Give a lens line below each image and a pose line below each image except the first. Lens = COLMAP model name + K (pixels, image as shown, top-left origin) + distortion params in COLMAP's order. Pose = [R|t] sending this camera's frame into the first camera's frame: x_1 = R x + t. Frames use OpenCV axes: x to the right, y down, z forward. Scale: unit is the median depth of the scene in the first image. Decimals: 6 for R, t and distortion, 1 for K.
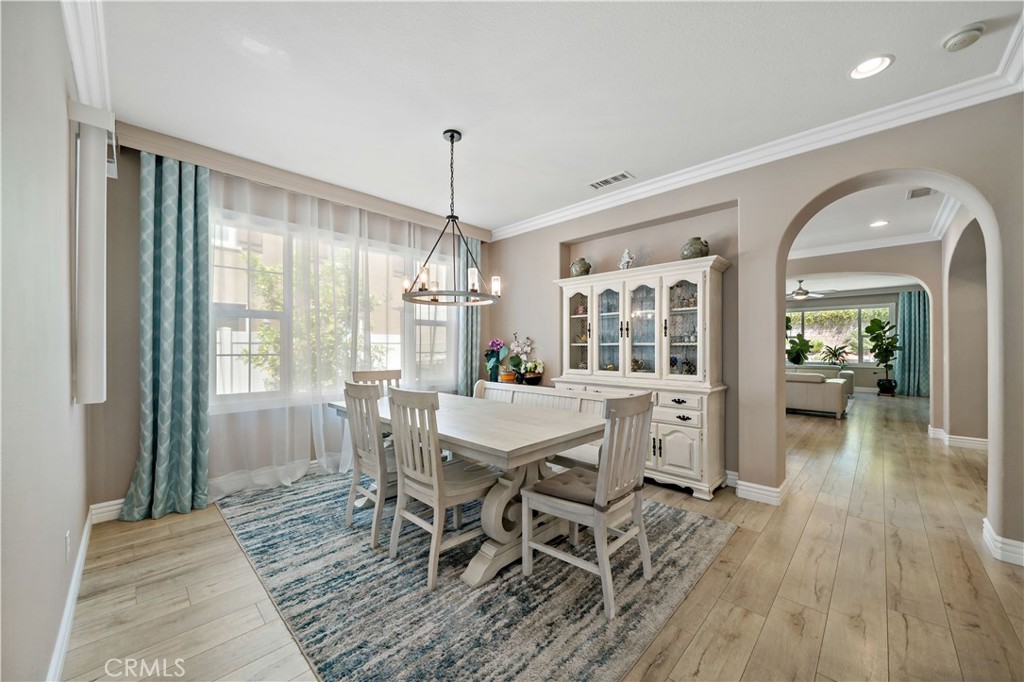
lens RADIAL K [[391.7, 0, 522.5], [0, 391.7, 344.1], [0, 0, 1]] dist [0.000683, 0.000075]
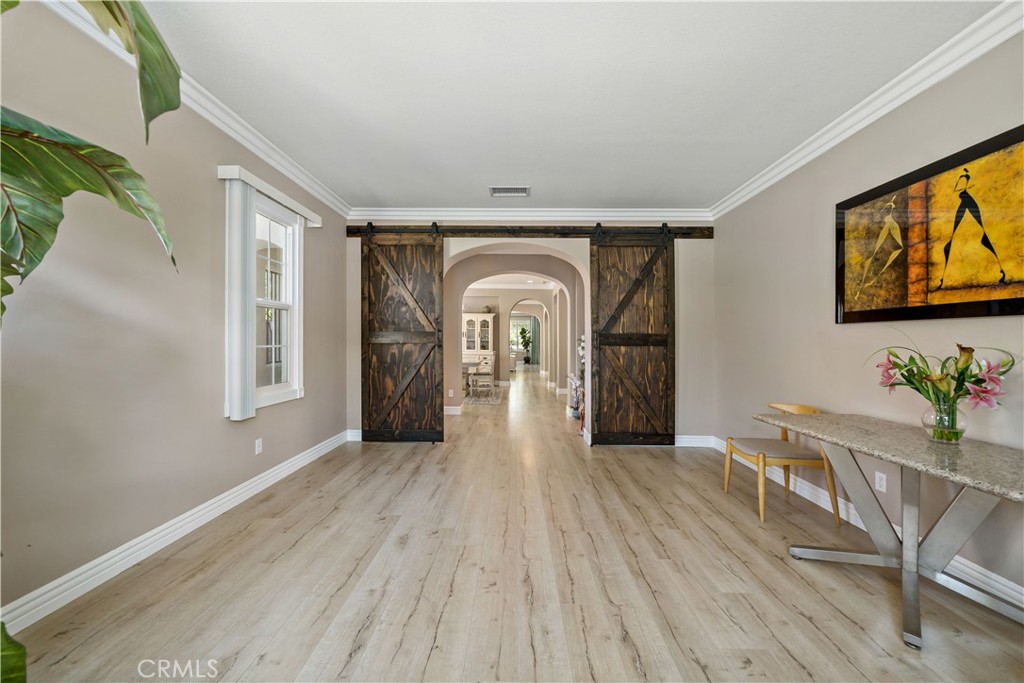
lens RADIAL K [[391.7, 0, 510.0], [0, 391.7, 342.0], [0, 0, 1]] dist [0.000683, 0.000075]
pose [[0.753468, 0.009226, 0.657420, -1.518151], [-0.018230, 0.999810, 0.006864, -0.010793], [-0.657232, -0.017157, 0.753493, -1.523771]]
